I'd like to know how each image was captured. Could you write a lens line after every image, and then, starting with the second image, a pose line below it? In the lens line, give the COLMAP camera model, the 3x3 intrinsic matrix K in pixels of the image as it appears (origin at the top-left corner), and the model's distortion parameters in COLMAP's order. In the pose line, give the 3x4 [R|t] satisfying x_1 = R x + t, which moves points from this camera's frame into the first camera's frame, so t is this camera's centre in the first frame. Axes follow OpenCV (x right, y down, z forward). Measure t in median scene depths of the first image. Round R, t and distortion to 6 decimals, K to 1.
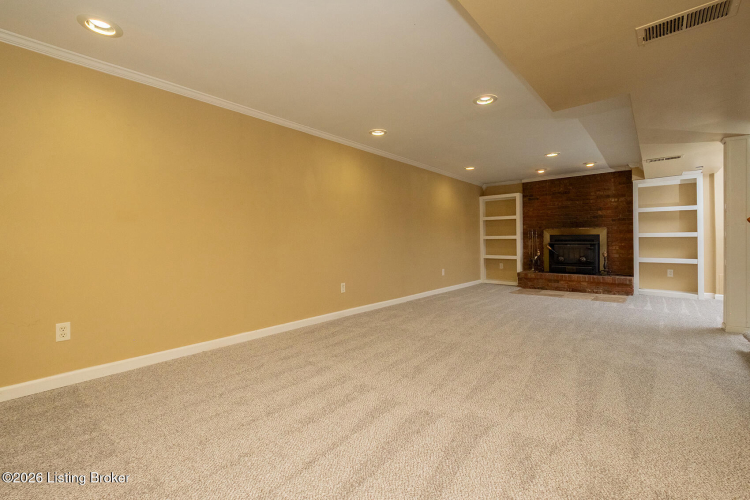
lens RADIAL K [[327.1, 0, 375.9], [0, 327.1, 238.2], [0, 0, 1]] dist [-0.002743, -0.001491]
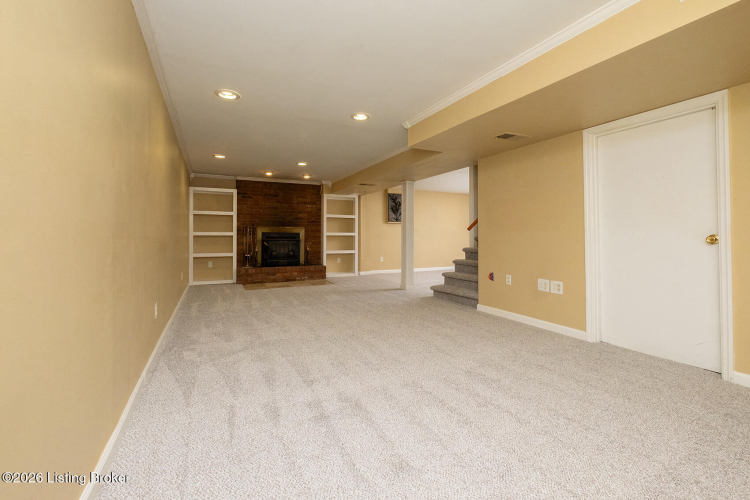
lens RADIAL K [[327.1, 0, 373.6], [0, 327.1, 234.9], [0, 0, 1]] dist [-0.002743, -0.001491]
pose [[0.405288, 0.013944, 0.914083, -0.325132], [-0.012304, 0.999876, -0.009797, 0.004822], [-0.914106, -0.007276, 0.405409, 0.232356]]
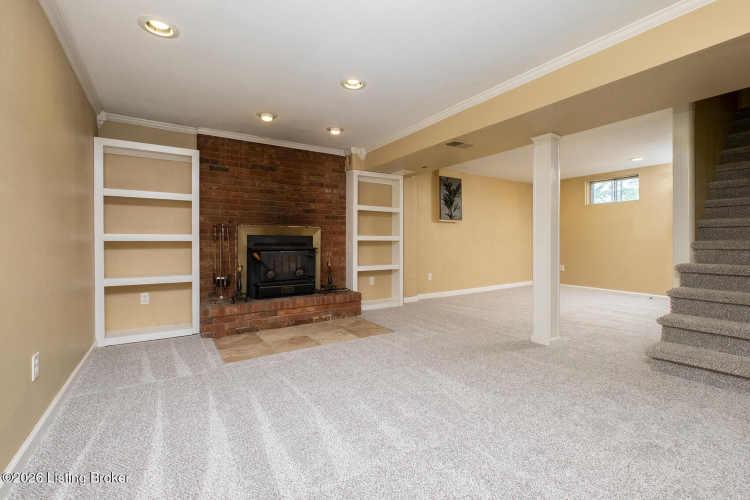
lens RADIAL K [[327.1, 0, 375.6], [0, 327.1, 243.1], [0, 0, 1]] dist [-0.002743, -0.001491]
pose [[0.289547, 0.005185, 0.957150, 0.034974], [-0.009566, 0.999951, -0.002522, 0.004227], [-0.957116, -0.008426, 0.289583, 0.637392]]
